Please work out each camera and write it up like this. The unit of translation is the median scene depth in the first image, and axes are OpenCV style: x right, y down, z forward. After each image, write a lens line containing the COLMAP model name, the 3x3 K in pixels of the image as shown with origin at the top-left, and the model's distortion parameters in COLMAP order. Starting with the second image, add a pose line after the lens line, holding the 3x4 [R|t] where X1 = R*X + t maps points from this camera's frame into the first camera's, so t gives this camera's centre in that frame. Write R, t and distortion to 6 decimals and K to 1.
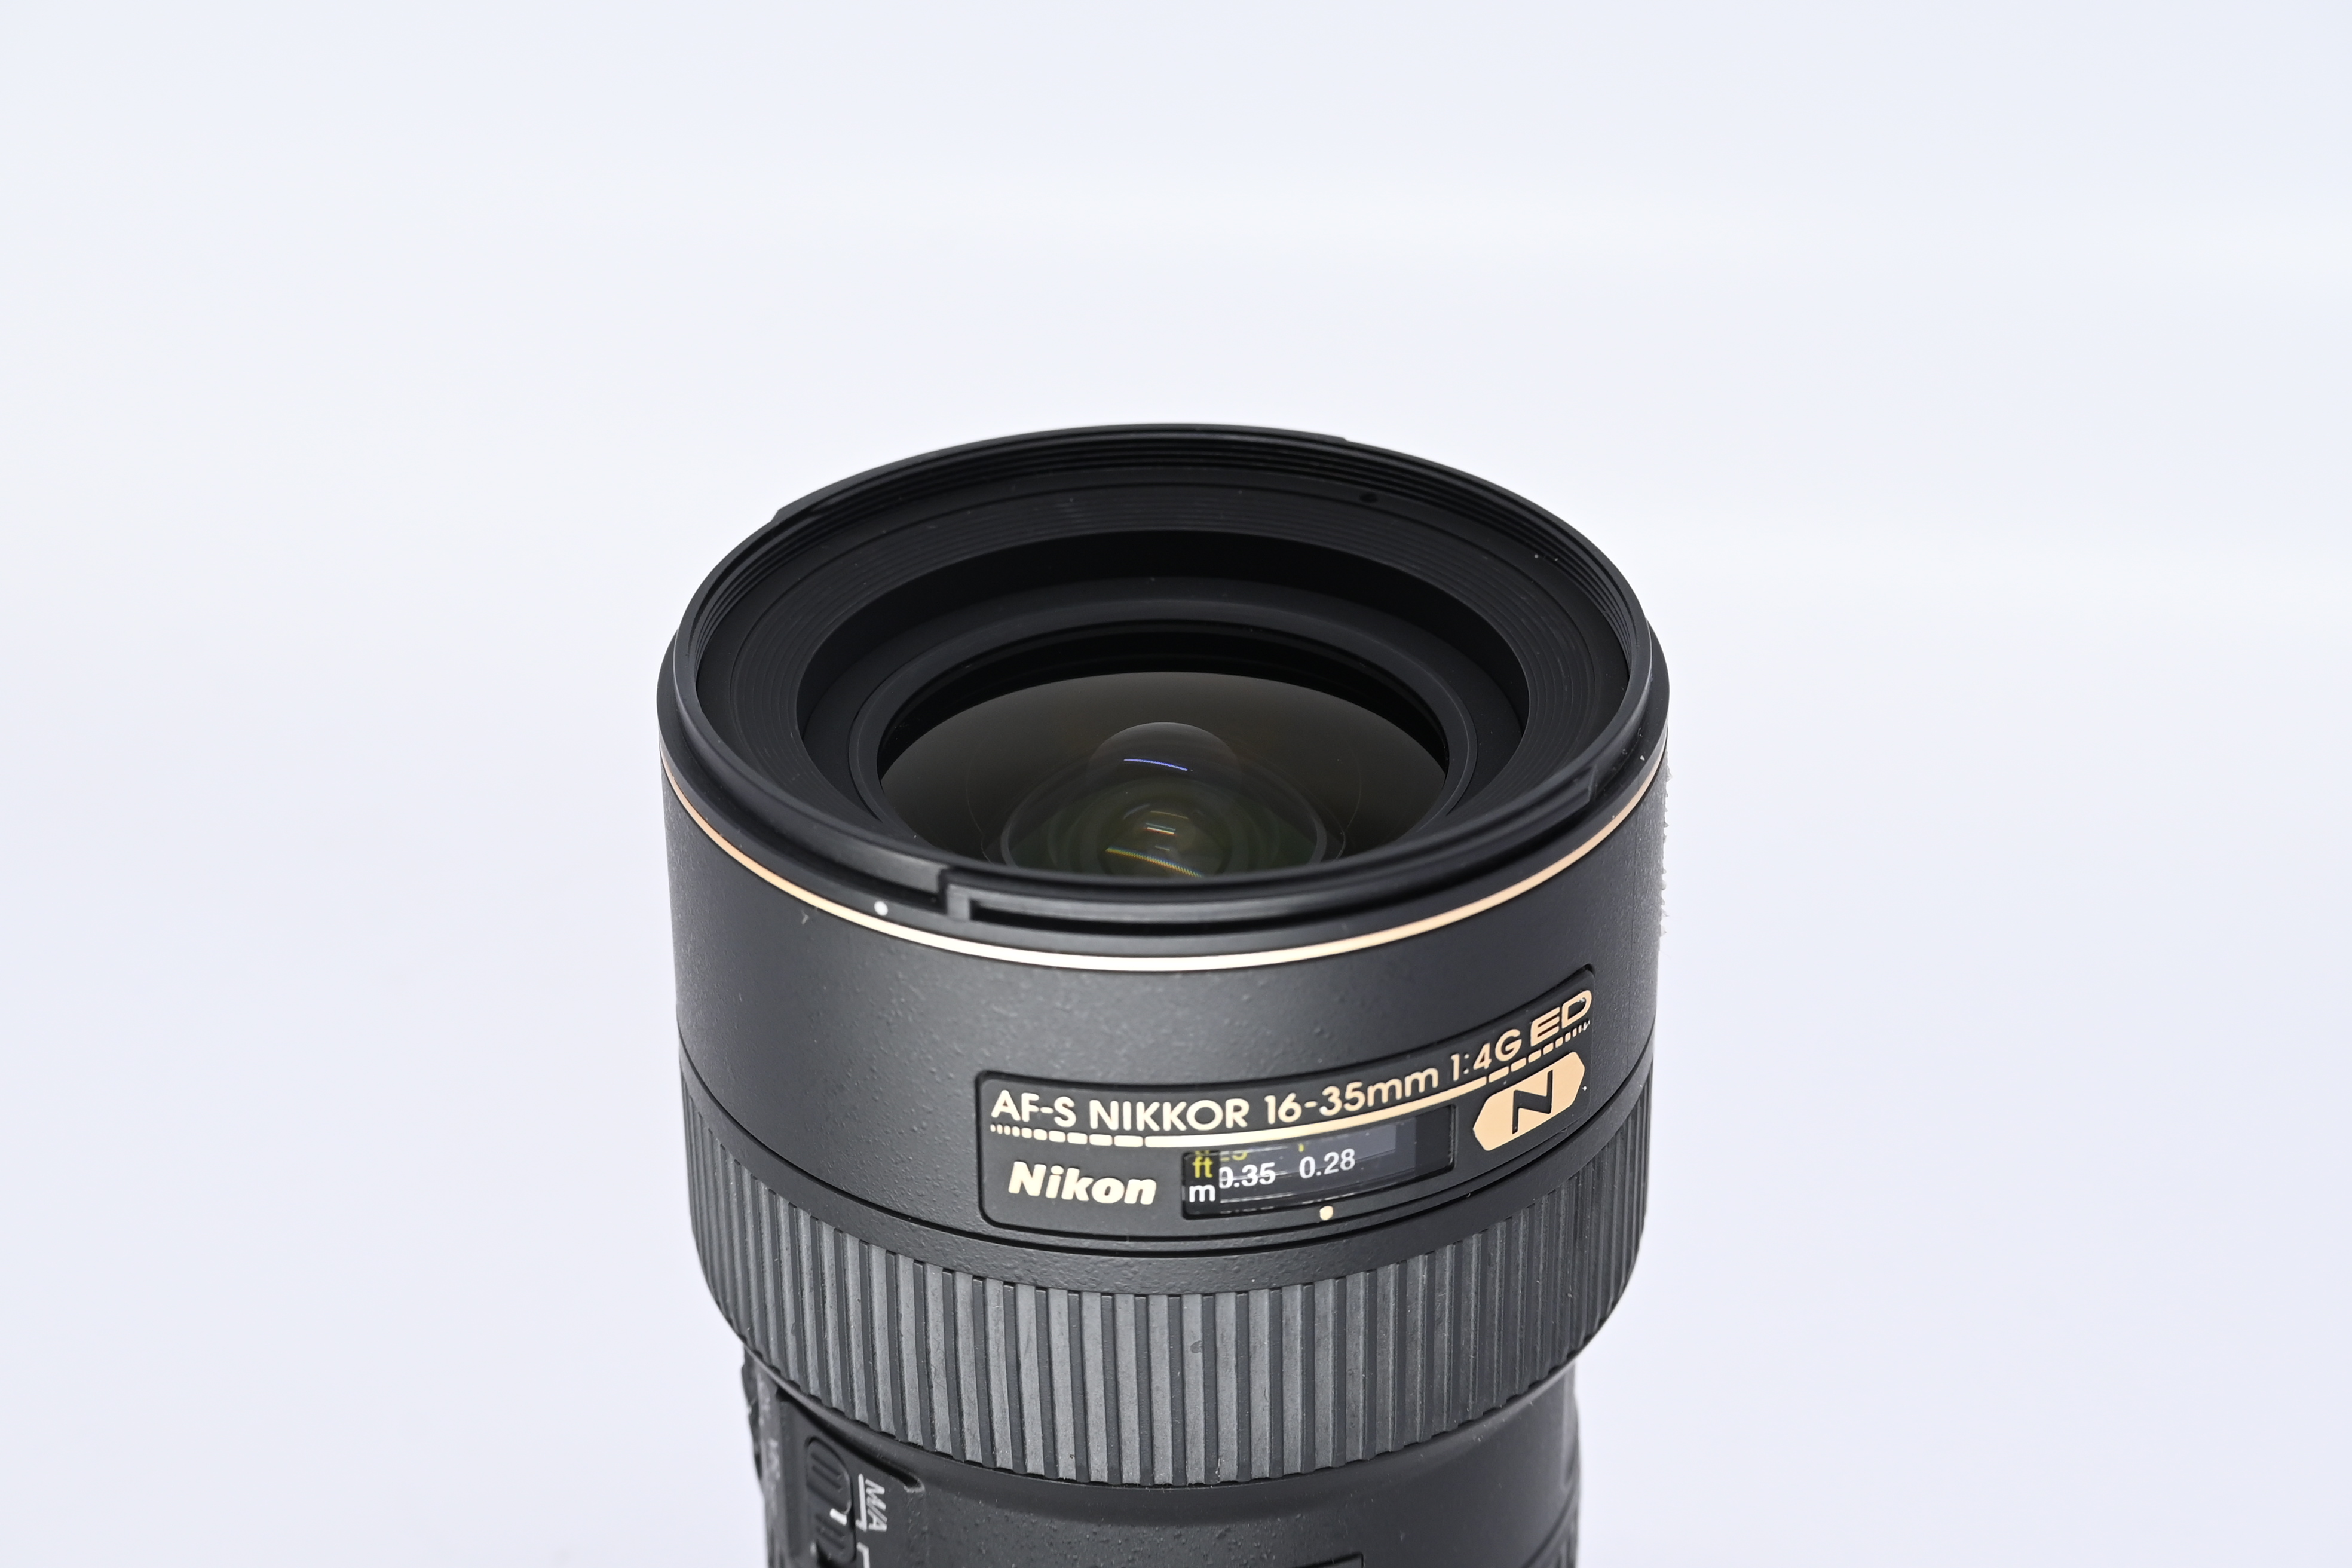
lens RADIAL K [[4985.9, 0, 1176.0], [0, 4985.9, 784.0], [0, 0, 1]] dist [-0.079112, -0.035399]
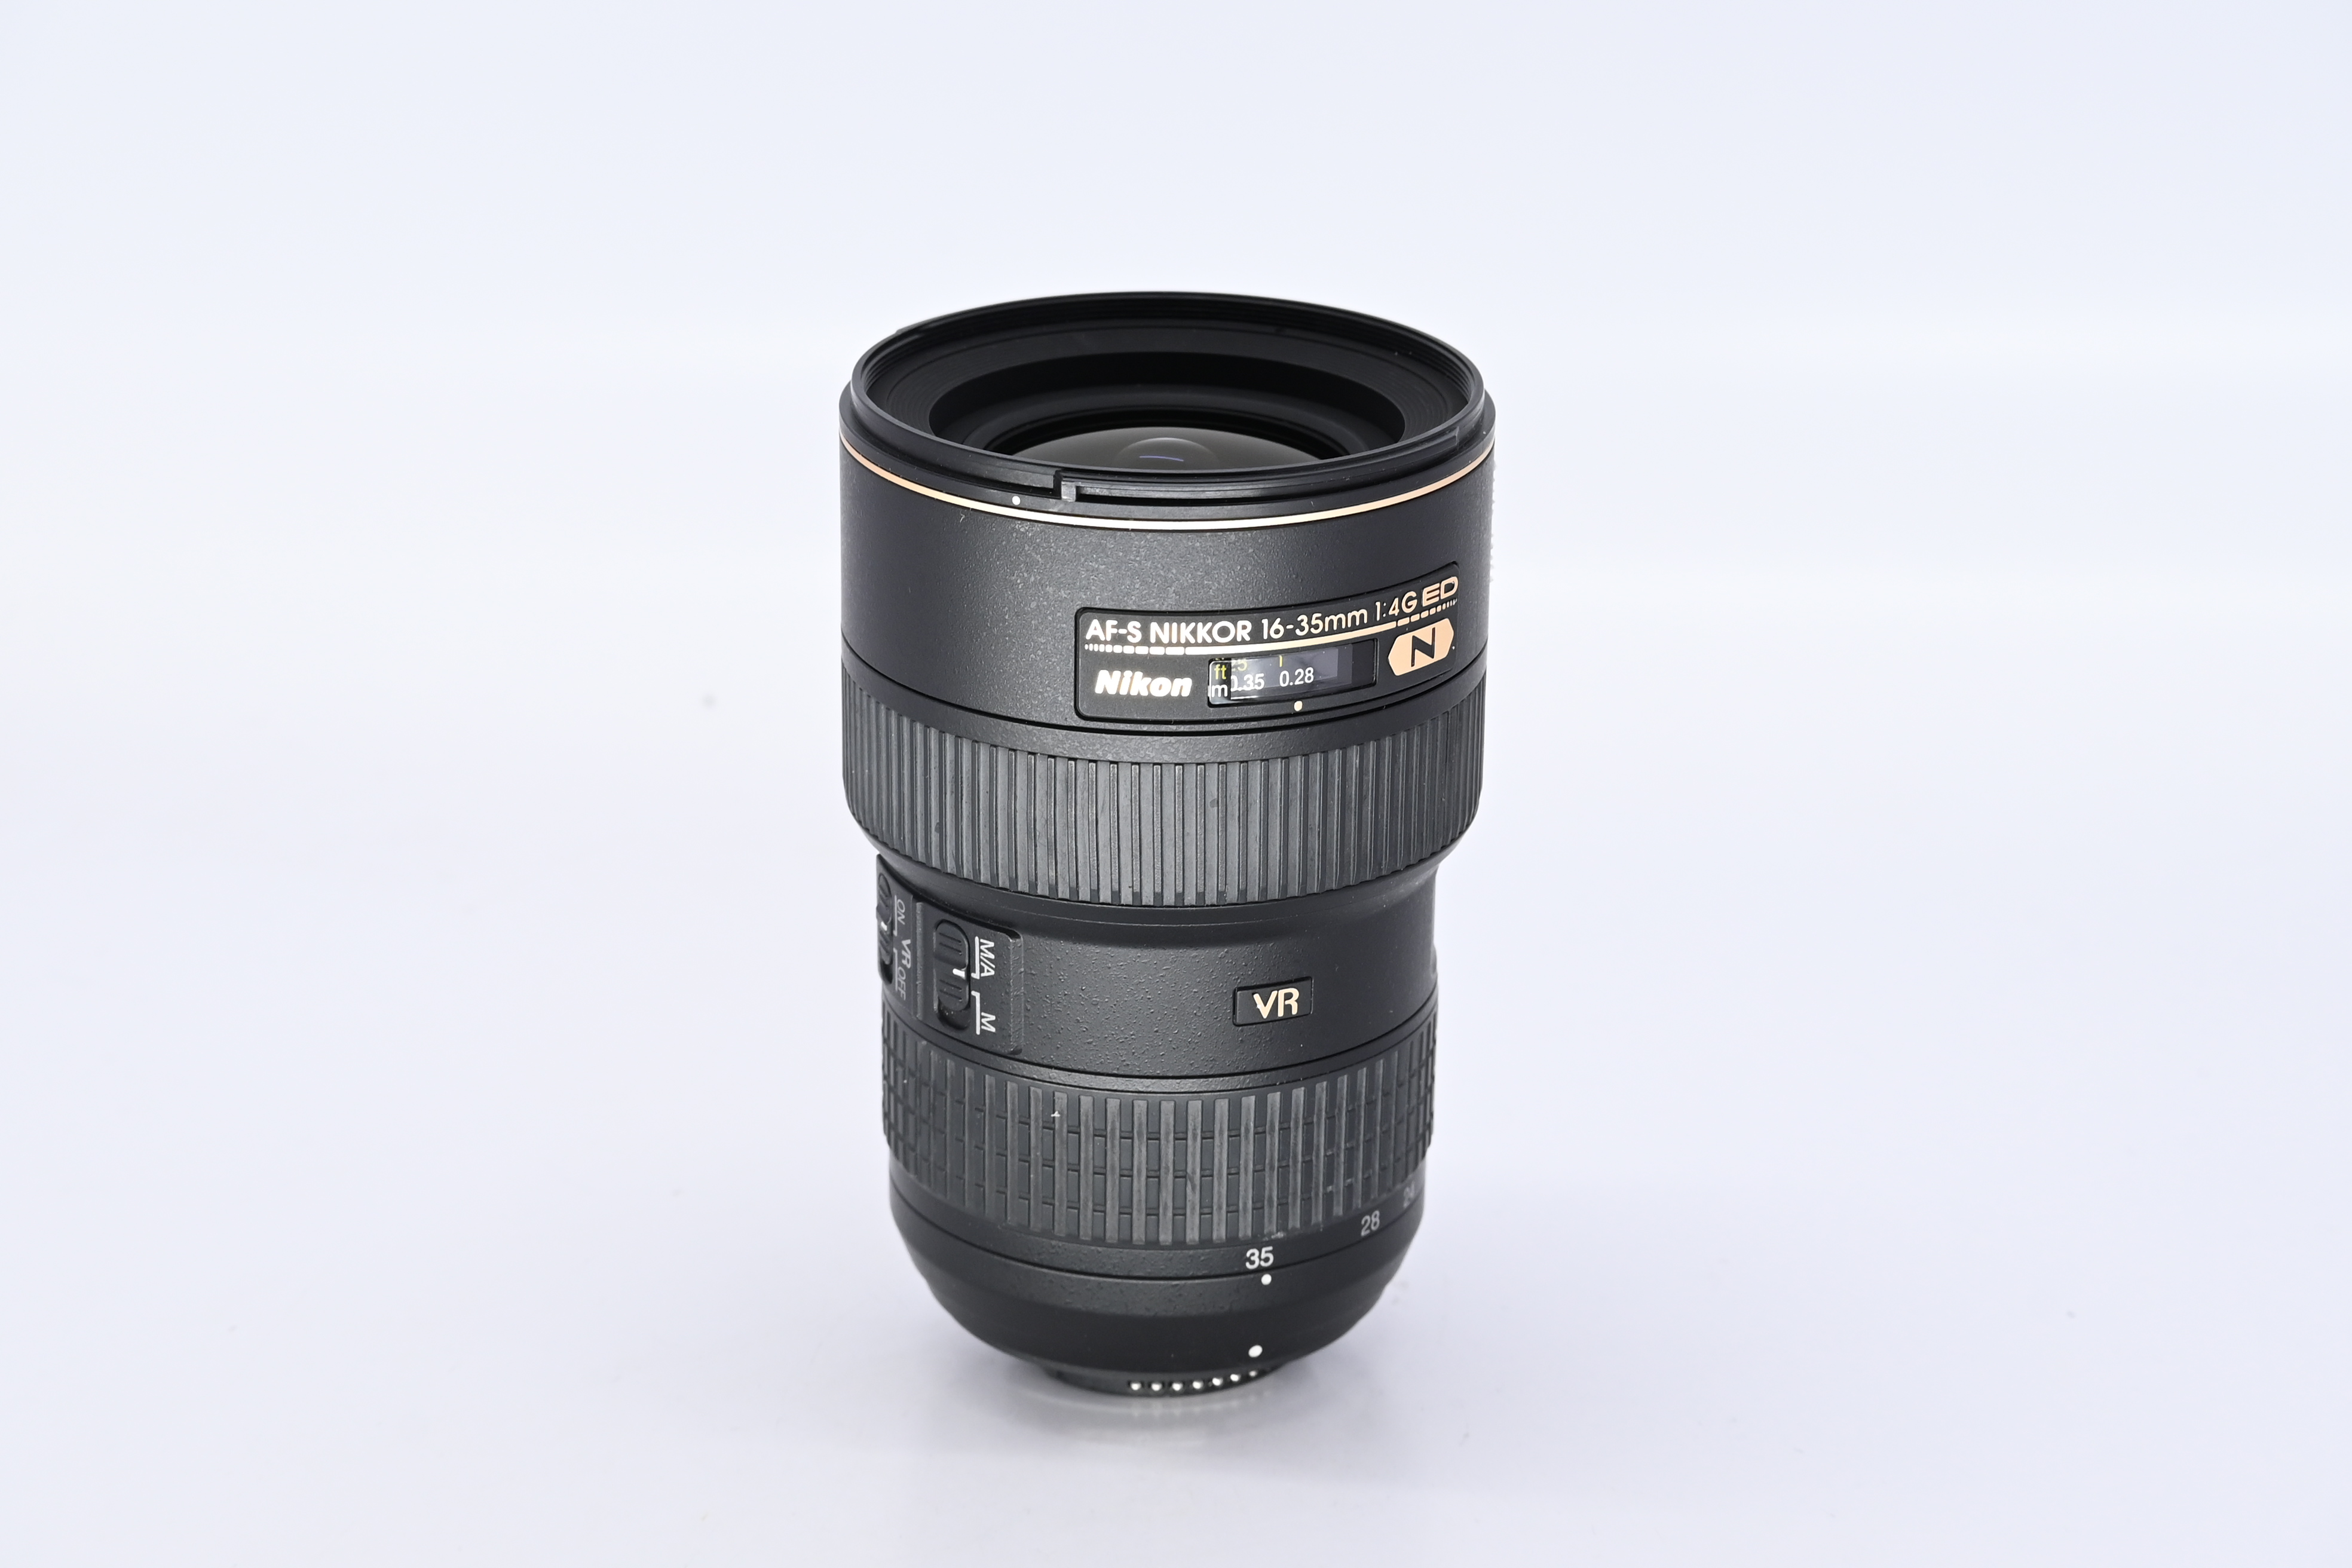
lens RADIAL K [[4985.9, 0, 1176.0], [0, 4985.9, 784.0], [0, 0, 1]] dist [-0.079112, -0.035399]
pose [[0.994890, -0.012688, 0.100168, -0.163909], [0.028257, 0.987419, -0.155581, 0.351006], [-0.096934, 0.157616, 0.982731, -0.521427]]
